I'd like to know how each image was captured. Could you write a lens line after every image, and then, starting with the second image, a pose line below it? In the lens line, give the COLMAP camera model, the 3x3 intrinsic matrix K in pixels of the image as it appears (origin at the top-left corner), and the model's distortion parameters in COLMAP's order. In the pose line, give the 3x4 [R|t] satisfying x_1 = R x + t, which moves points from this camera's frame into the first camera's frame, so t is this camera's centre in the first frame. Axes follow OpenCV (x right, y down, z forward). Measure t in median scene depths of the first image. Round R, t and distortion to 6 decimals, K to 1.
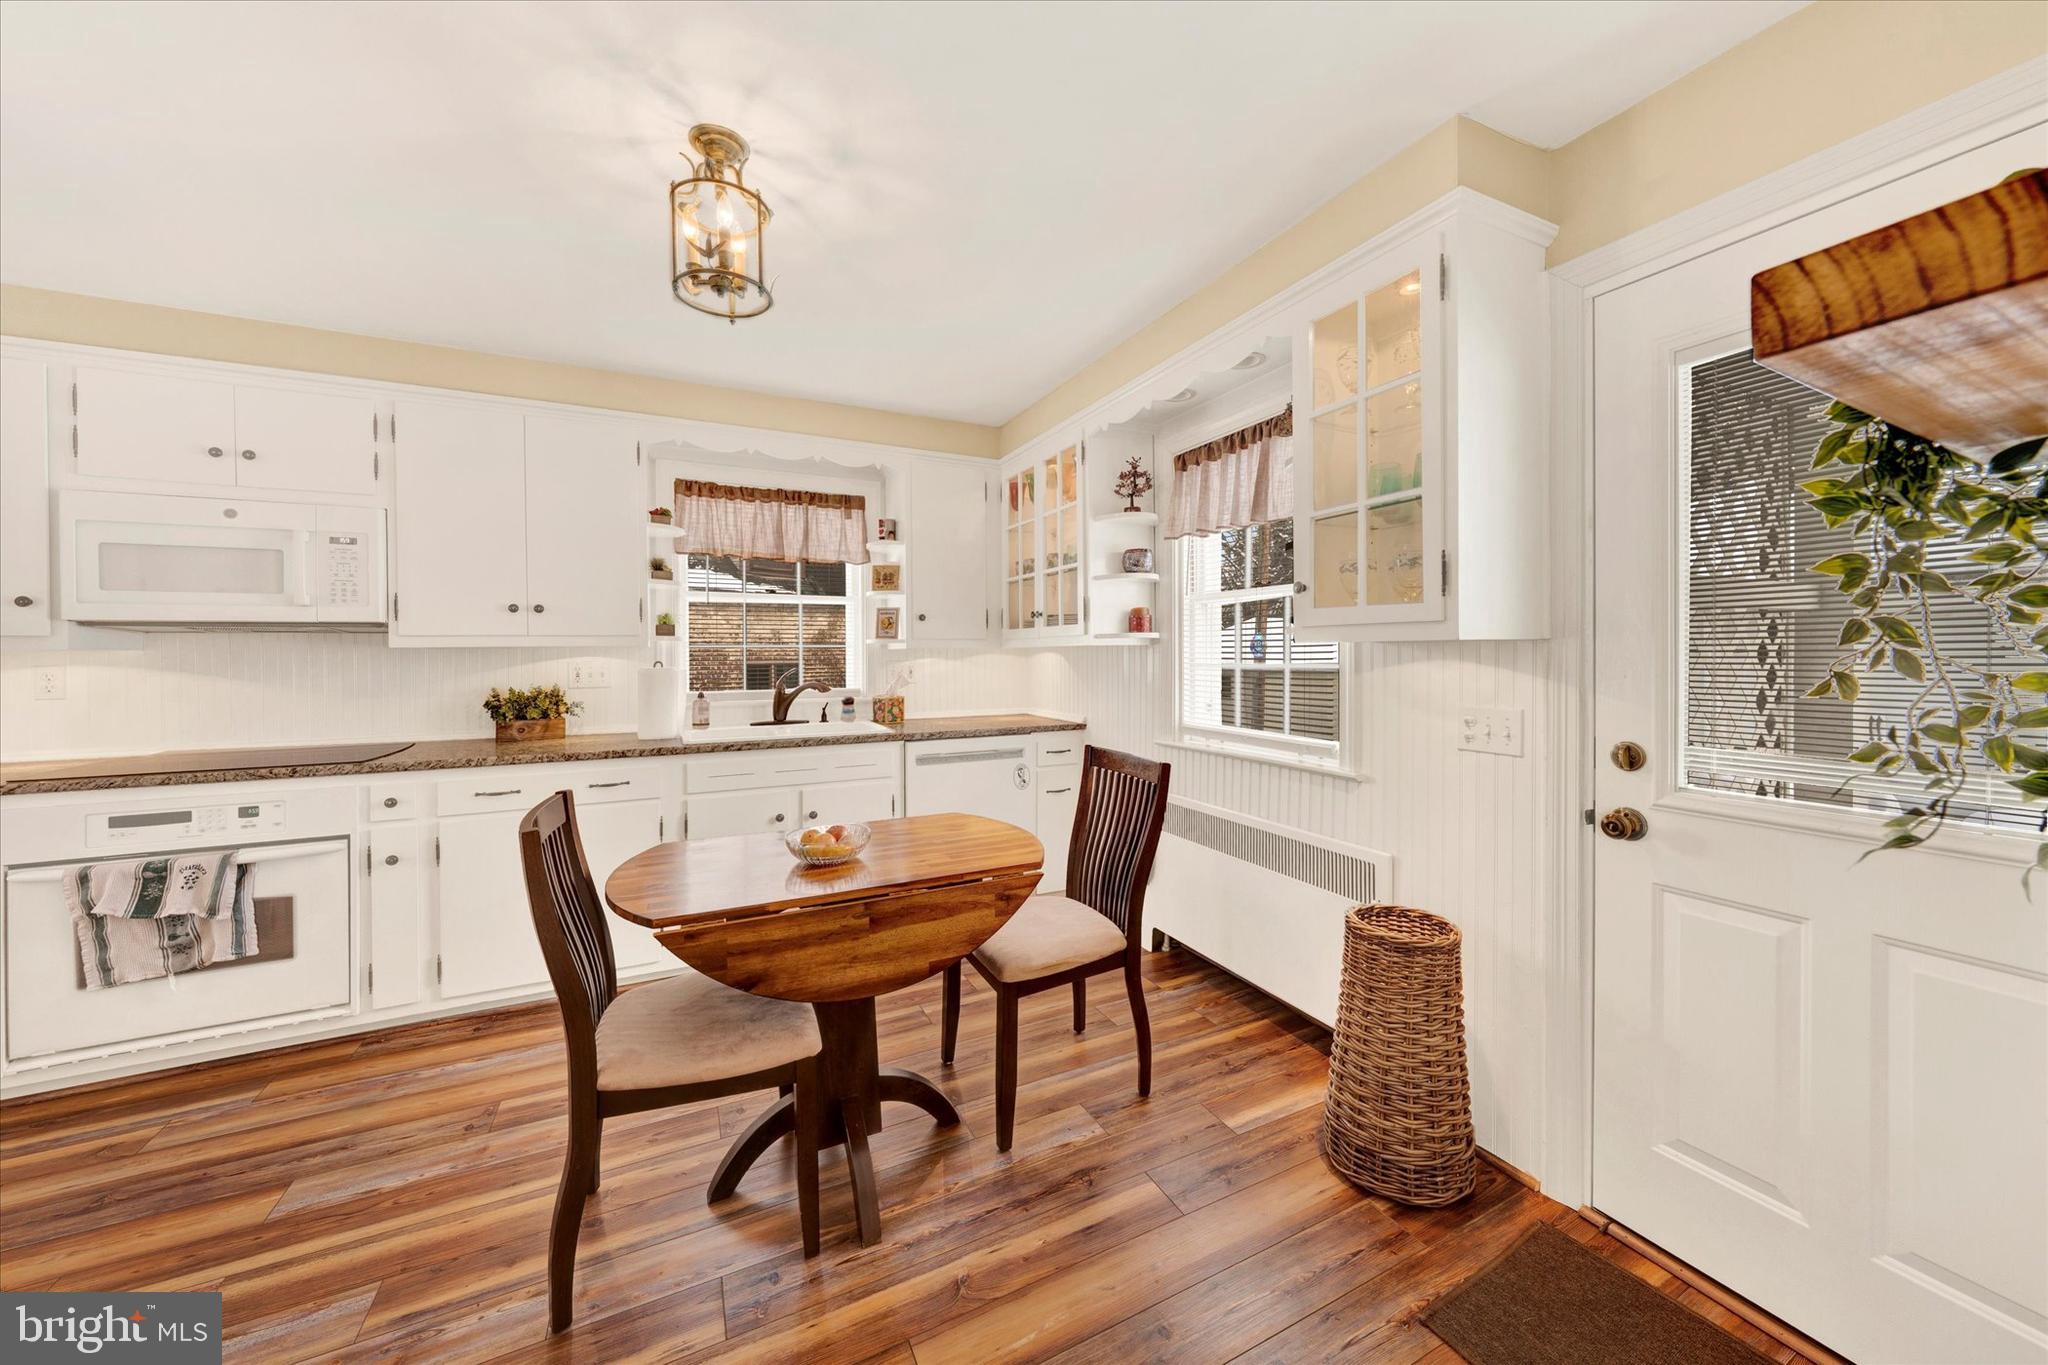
lens RADIAL K [[719.9, 0, 1039.5], [0, 719.9, 664.1], [0, 0, 1]] dist [-0.000027, 0.000287]
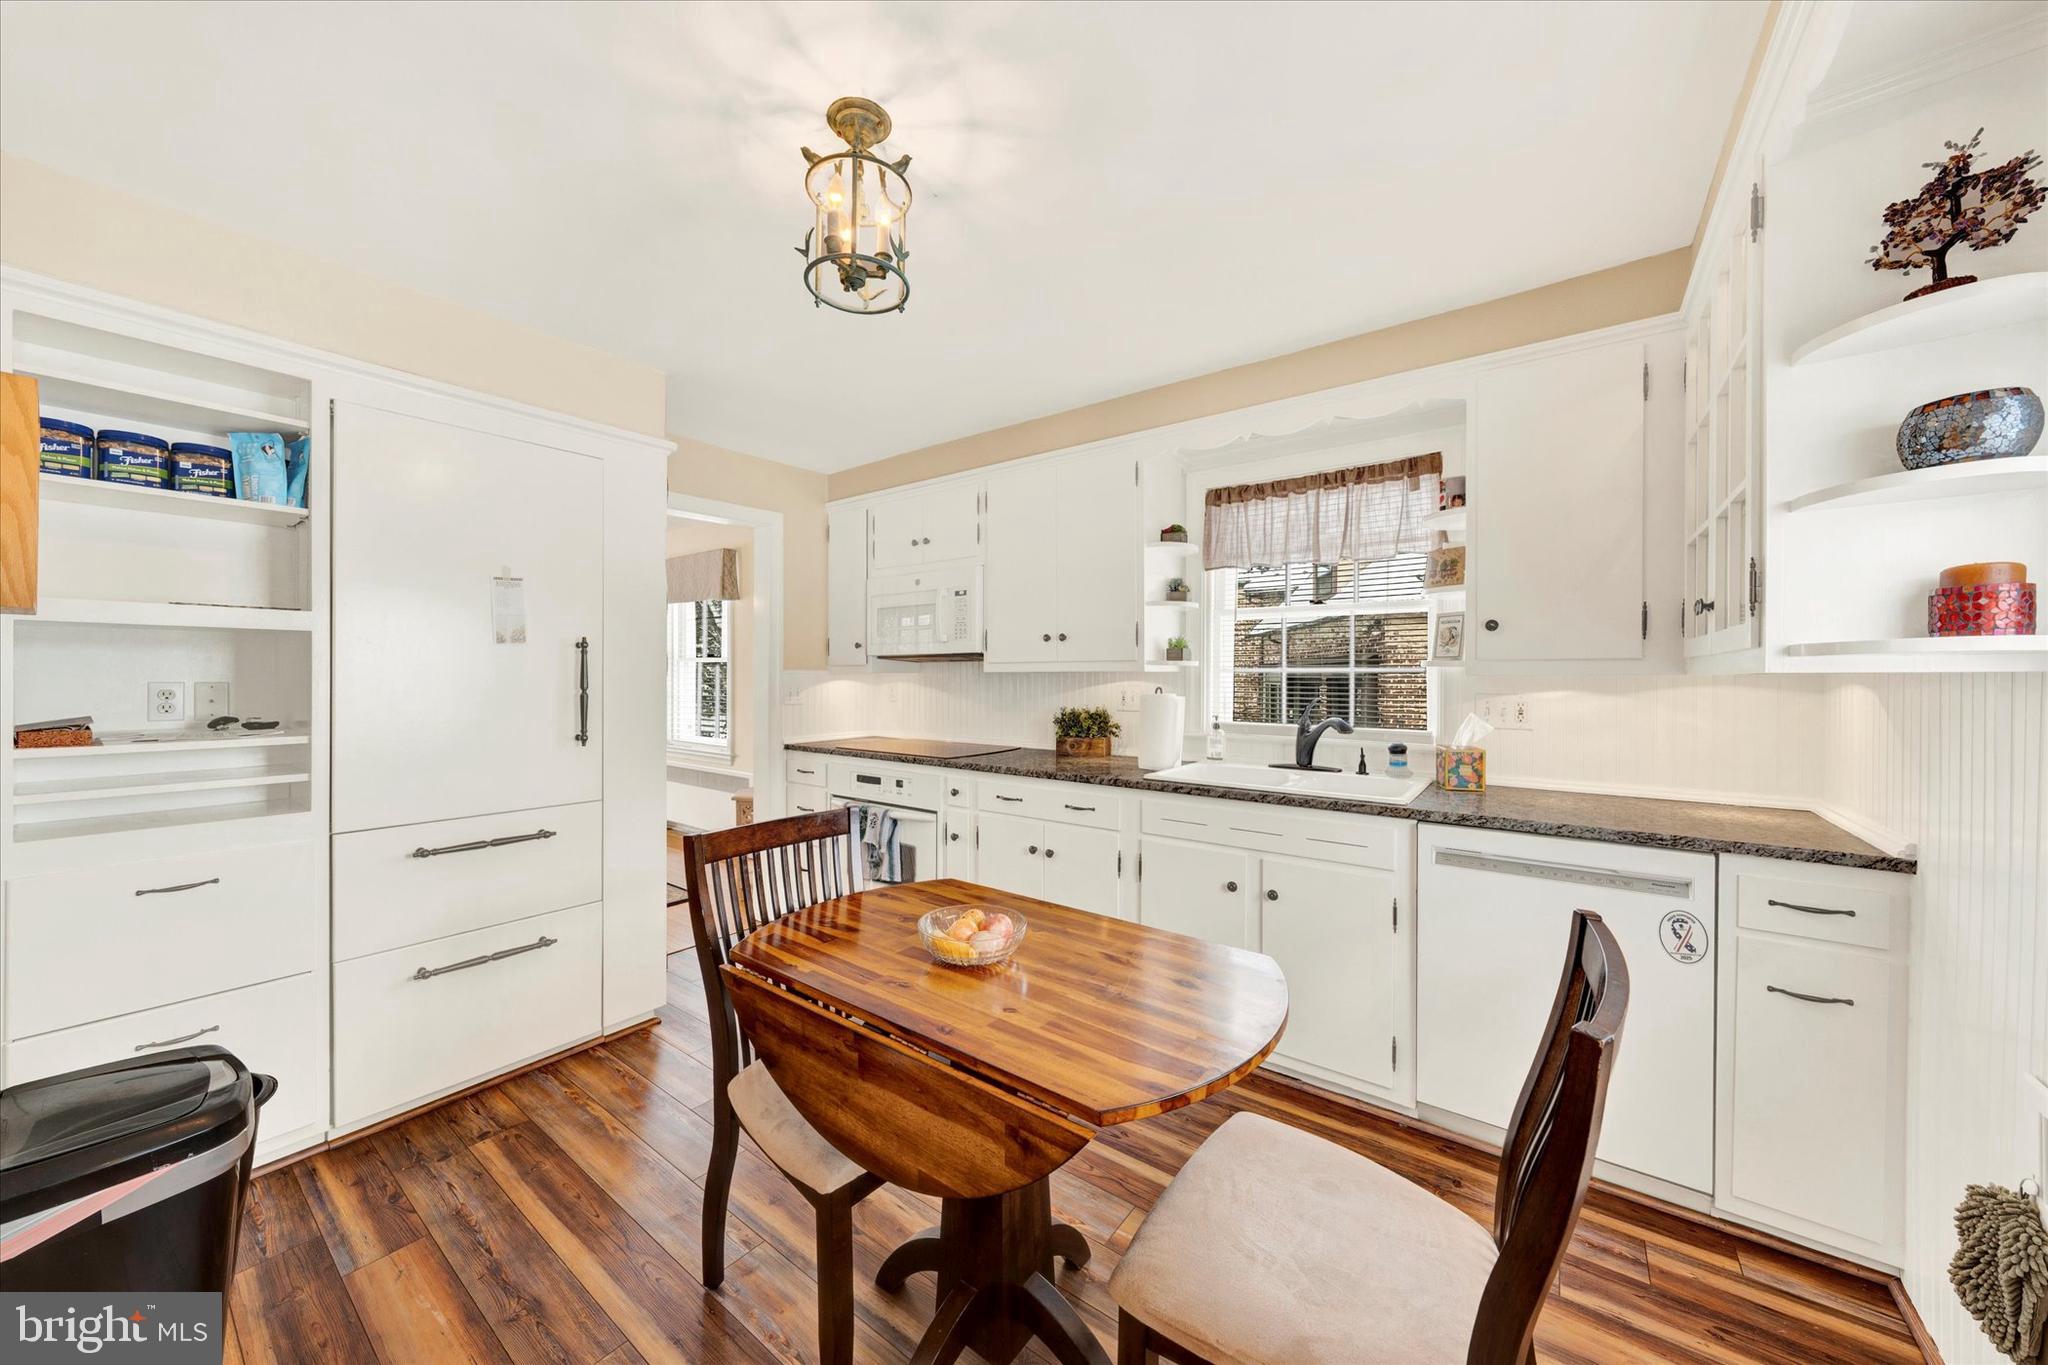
lens RADIAL K [[719.9, 0, 1024.6], [0, 719.9, 675.3], [0, 0, 1]] dist [-0.000027, 0.000287]
pose [[0.436185, 0.007881, -0.899823, 0.252616], [-0.019941, 0.999801, -0.000910, -0.015348], [0.899636, 0.018340, 0.436255, 0.435076]]
